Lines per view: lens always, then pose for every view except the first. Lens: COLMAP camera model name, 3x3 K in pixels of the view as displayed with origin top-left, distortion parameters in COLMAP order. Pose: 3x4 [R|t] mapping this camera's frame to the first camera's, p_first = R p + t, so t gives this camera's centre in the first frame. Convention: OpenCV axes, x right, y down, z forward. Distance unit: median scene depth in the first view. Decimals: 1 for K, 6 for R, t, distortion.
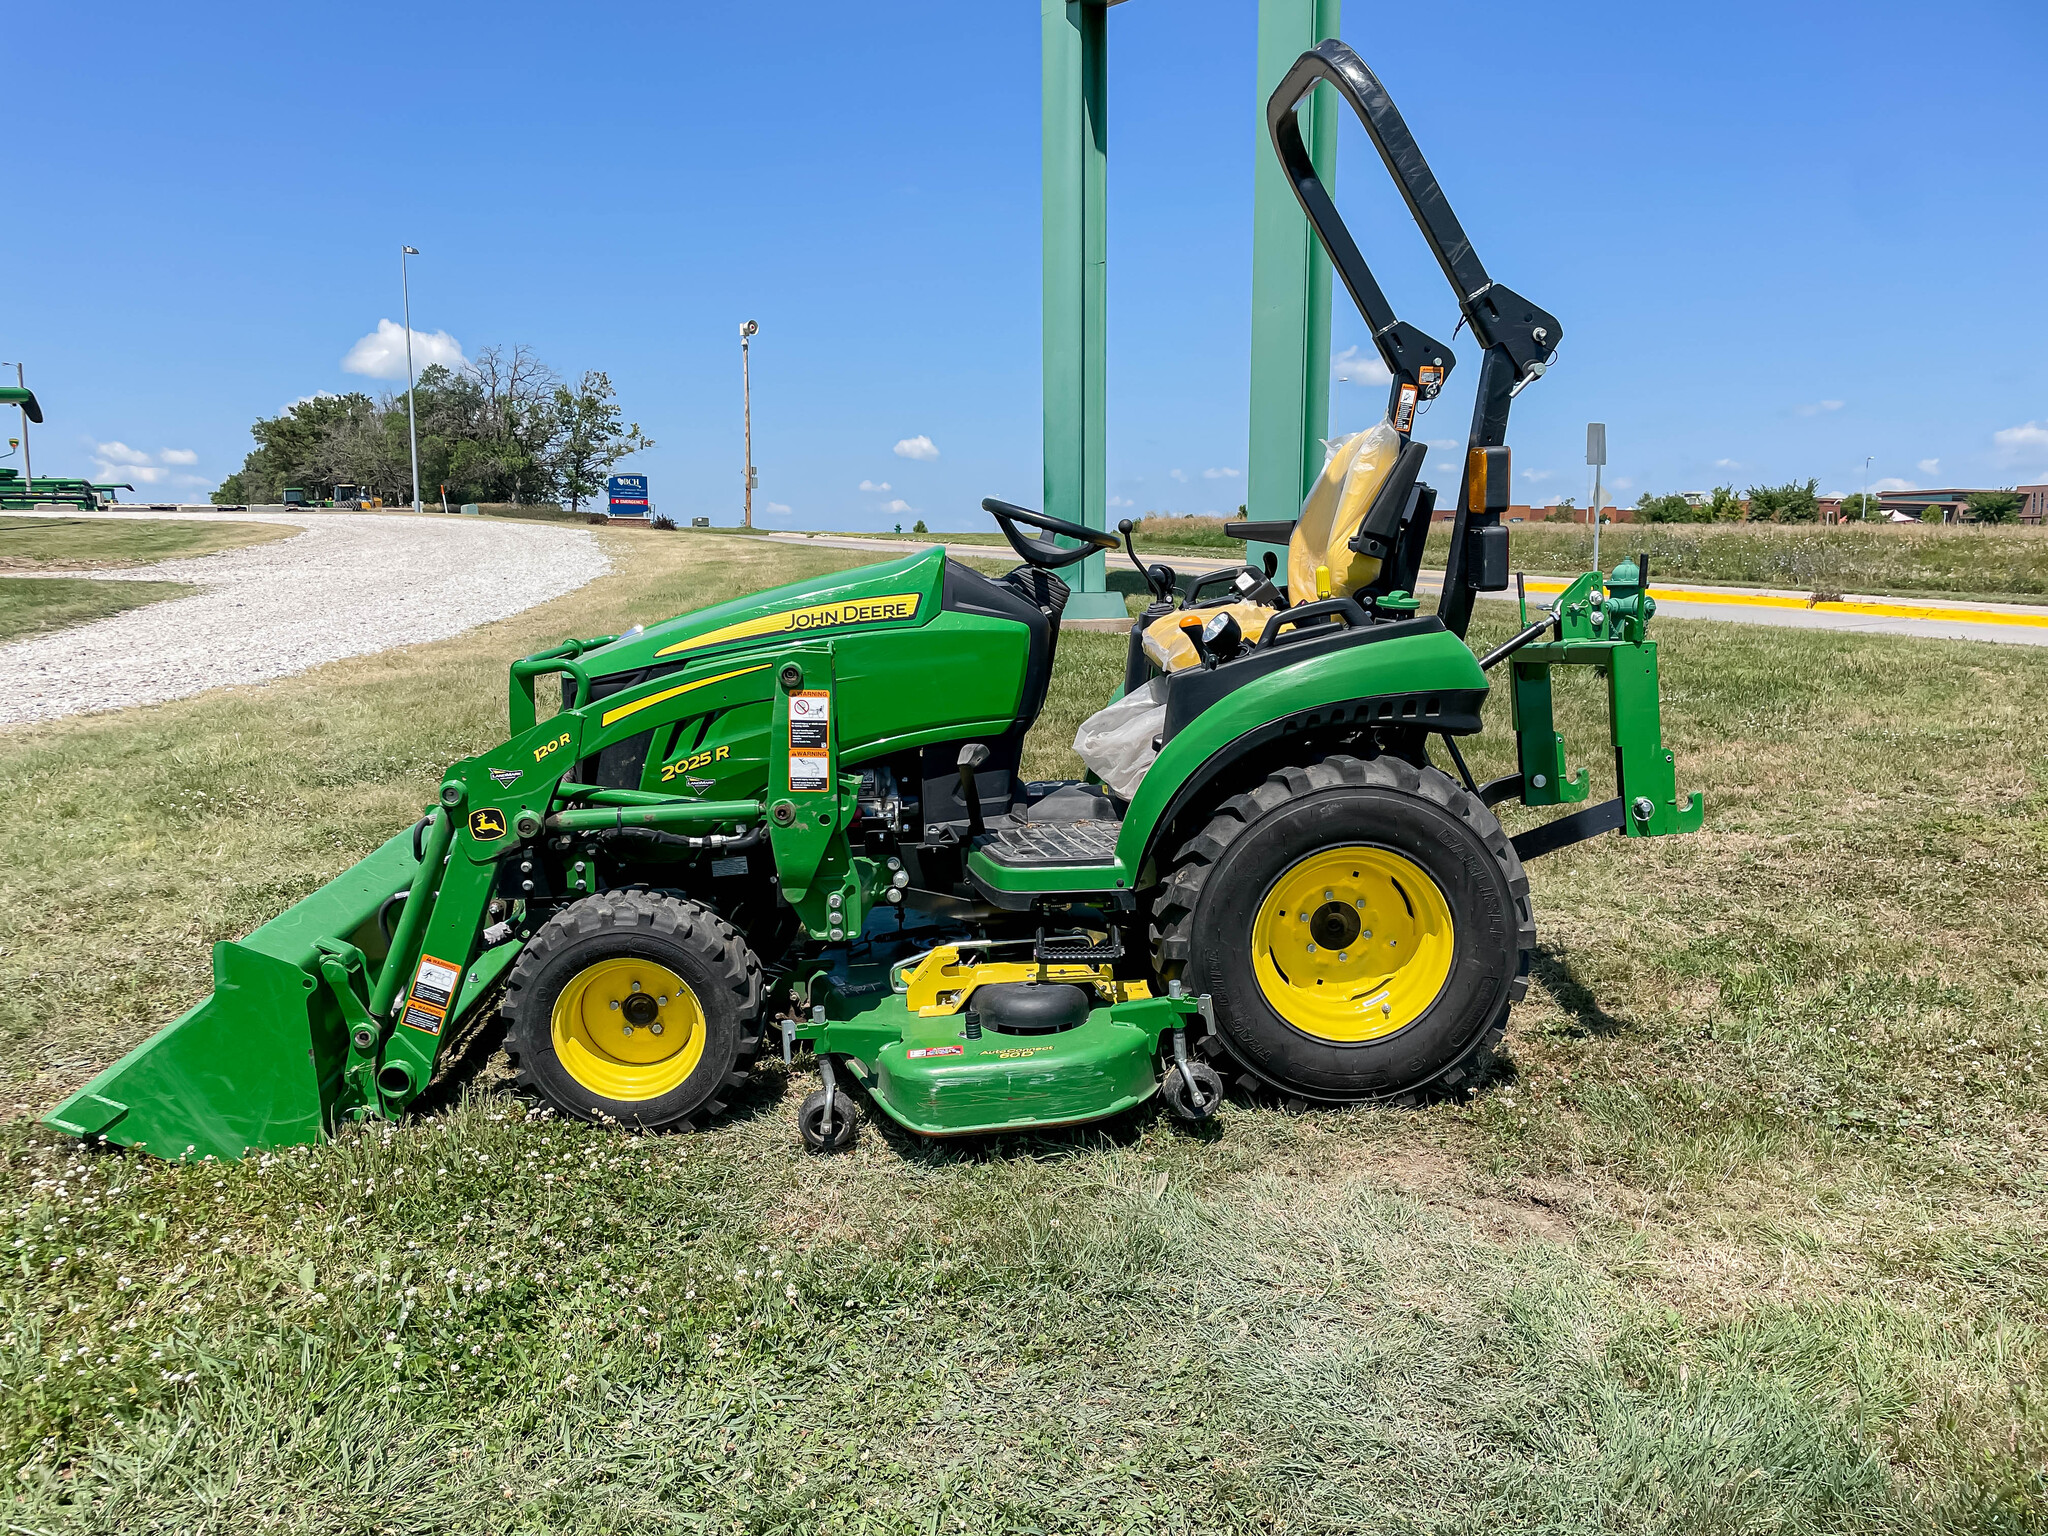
lens RADIAL K [[1548.3, 0, 1024.0], [0, 1548.3, 768.0], [0, 0, 1]] dist [0.088743, -0.112241]
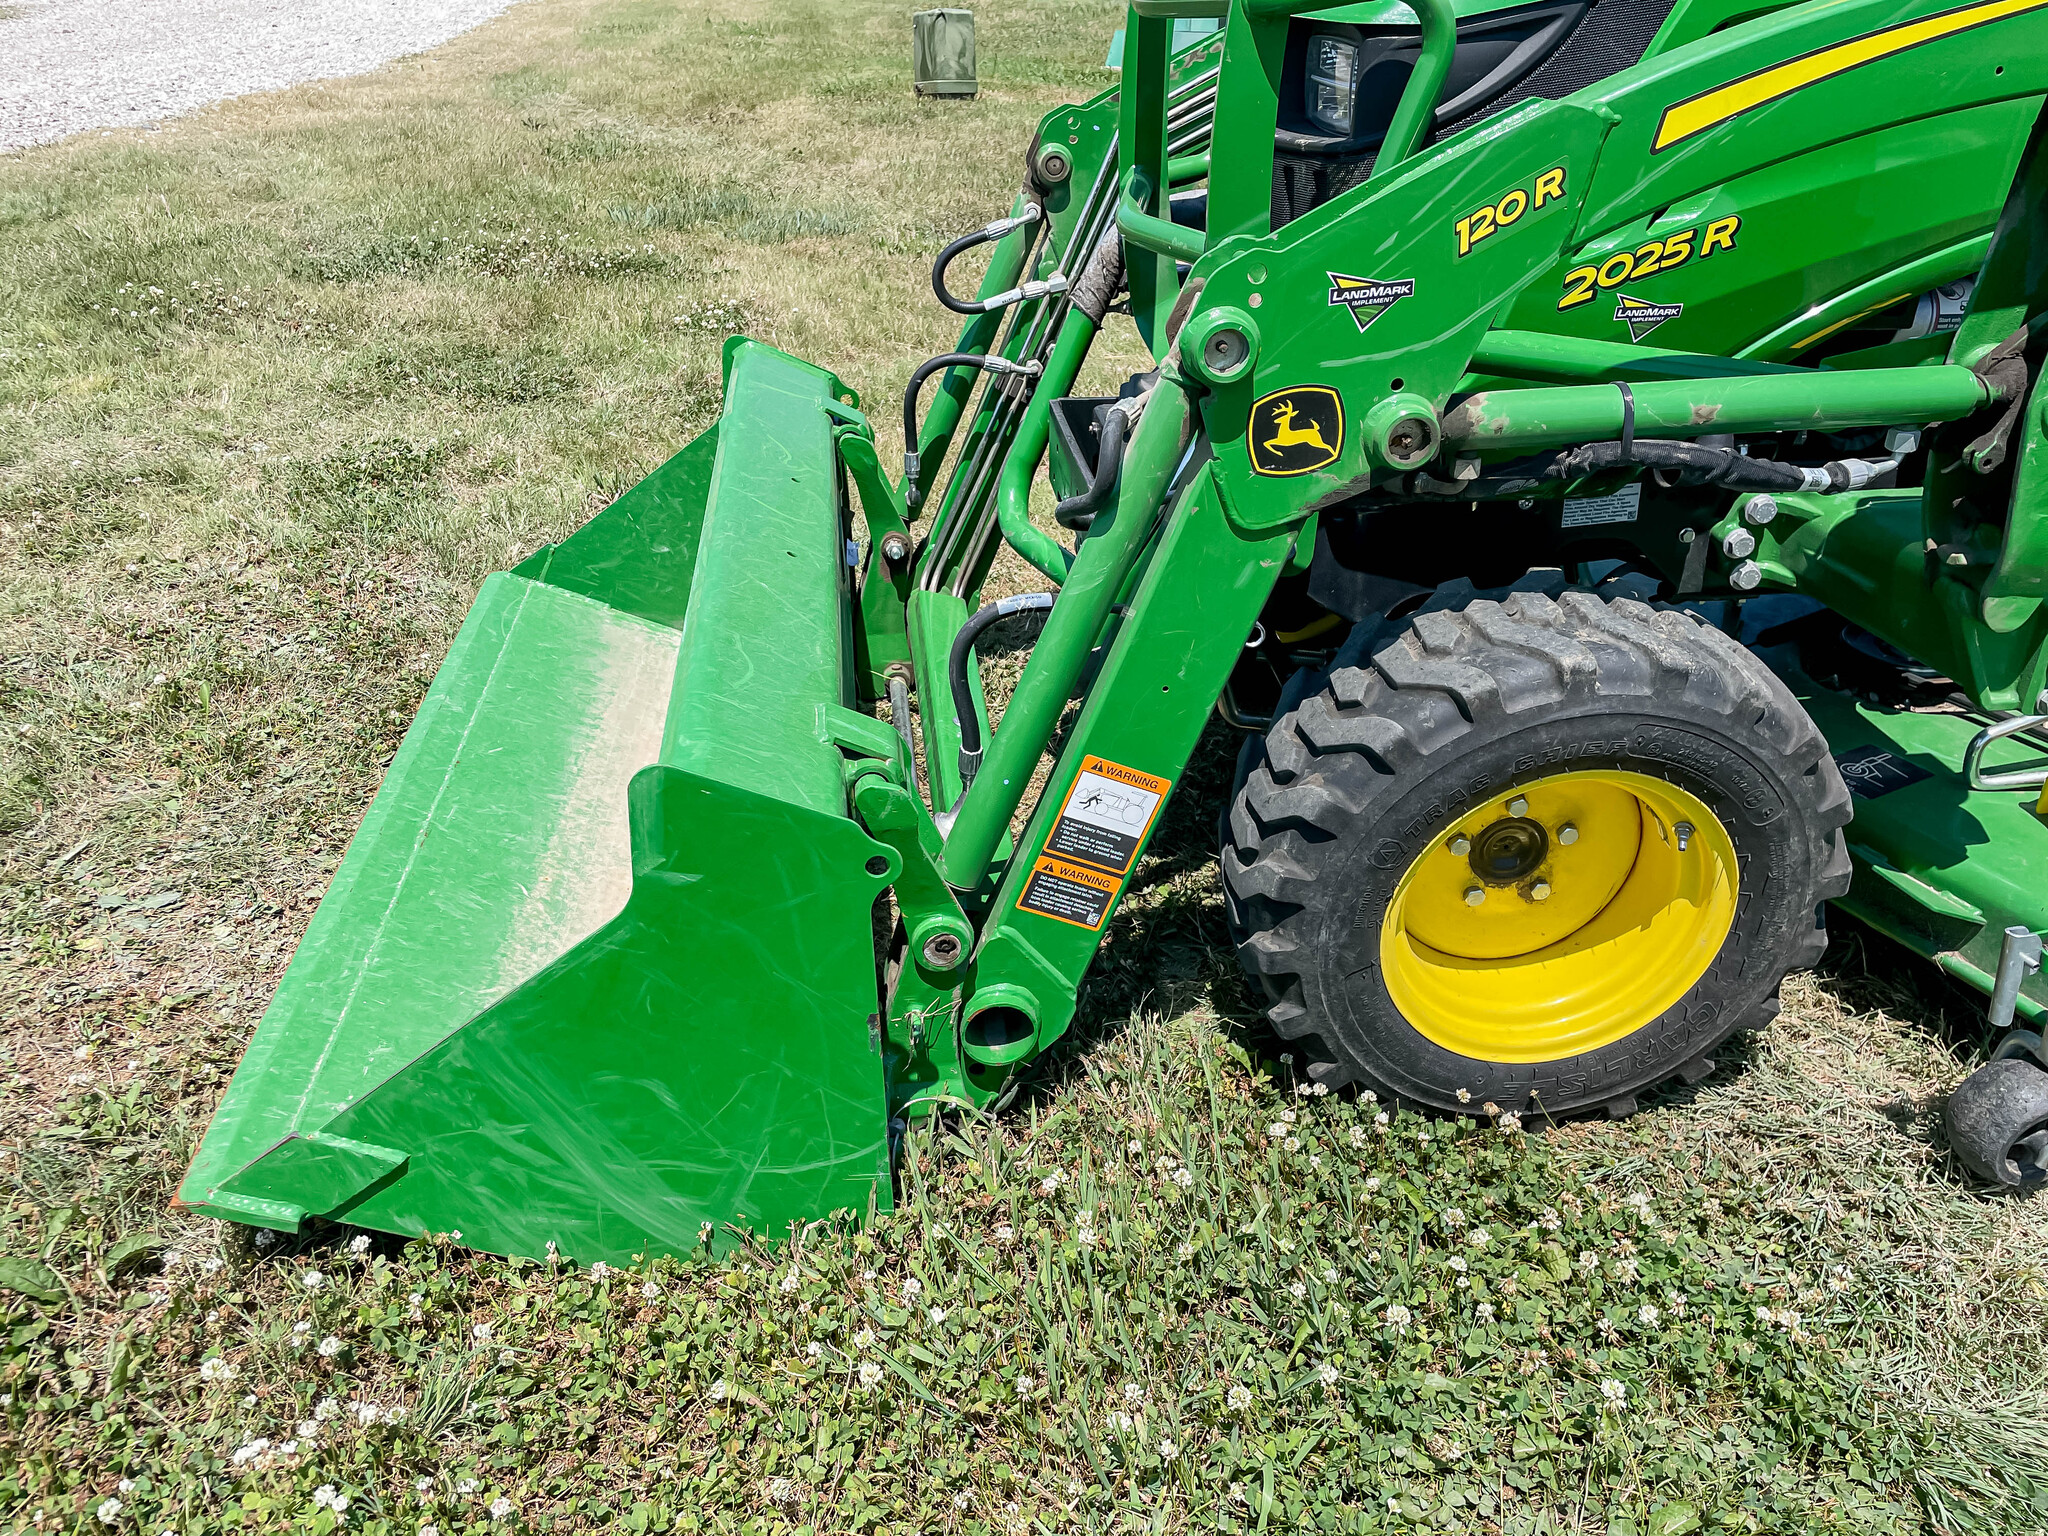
lens RADIAL K [[1547.4, 0, 1032.6], [0, 1547.4, 735.0], [0, 0, 1]] dist [0.088538, -0.114542]
pose [[0.997096, -0.005378, 0.075960, -0.424280], [-0.016685, 0.957837, 0.286829, 0.000220], [-0.074300, -0.287263, 0.954966, 0.618528]]
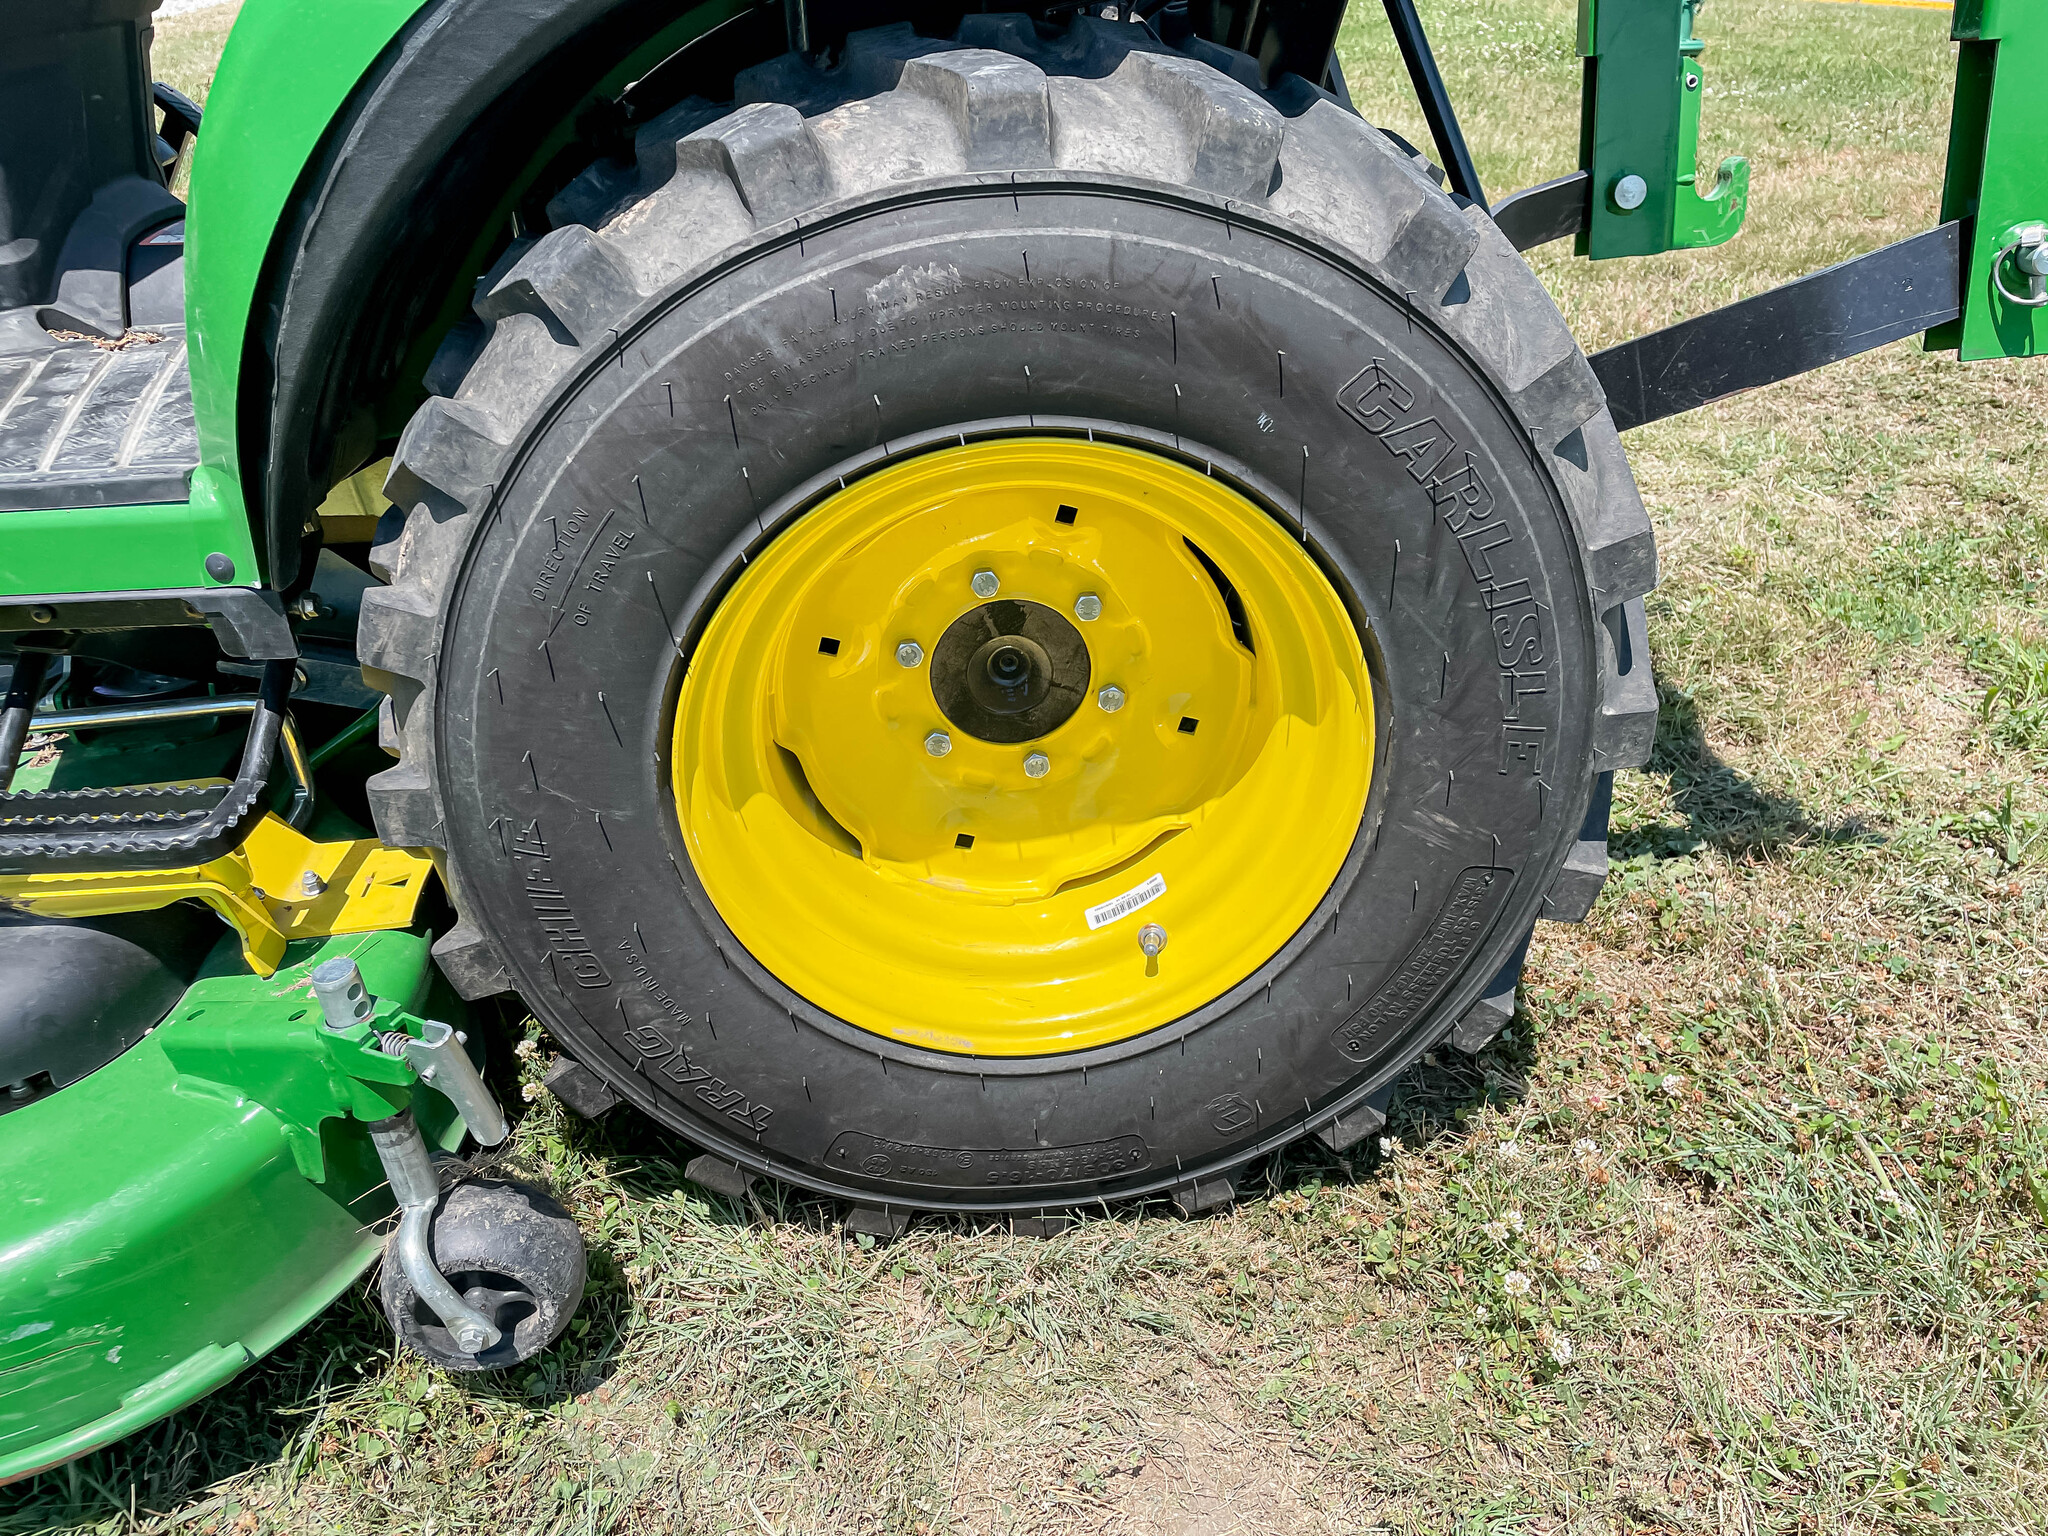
lens RADIAL K [[1548.3, 0, 1024.0], [0, 1548.3, 768.0], [0, 0, 1]] dist [0.088743, -0.112241]
pose [[0.999335, -0.023015, 0.028273, 0.201310], [0.012496, 0.944800, 0.327410, 0.017485], [-0.034248, -0.326839, 0.944459, 0.724923]]
